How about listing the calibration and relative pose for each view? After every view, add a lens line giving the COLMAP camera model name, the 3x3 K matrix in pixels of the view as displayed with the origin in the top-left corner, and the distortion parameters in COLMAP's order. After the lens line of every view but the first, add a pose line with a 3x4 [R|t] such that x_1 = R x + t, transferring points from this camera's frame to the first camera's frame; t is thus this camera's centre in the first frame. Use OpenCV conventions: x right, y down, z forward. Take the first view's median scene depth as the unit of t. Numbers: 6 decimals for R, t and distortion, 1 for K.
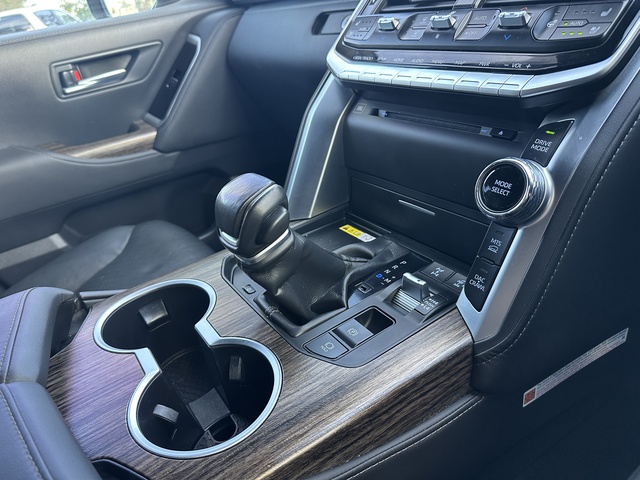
lens RADIAL K [[478.0, 0, 320.0], [0, 478.0, 240.0], [0, 0, 1]] dist [-0.011872, -0.001083]
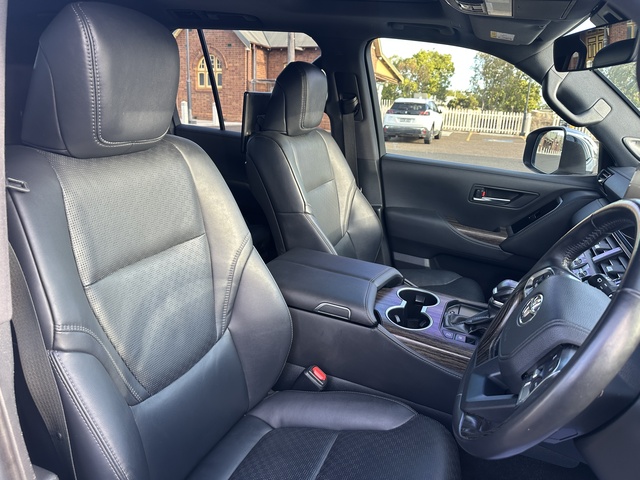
lens RADIAL K [[475.3, 0, 320.0], [0, 475.3, 240.0], [0, 0, 1]] dist [0.065880, 0.000096]
pose [[0.549290, 0.452384, -0.702587, 0.905958], [-0.540699, 0.833465, 0.113930, -0.105447], [0.637122, 0.317308, 0.702418, -1.130004]]
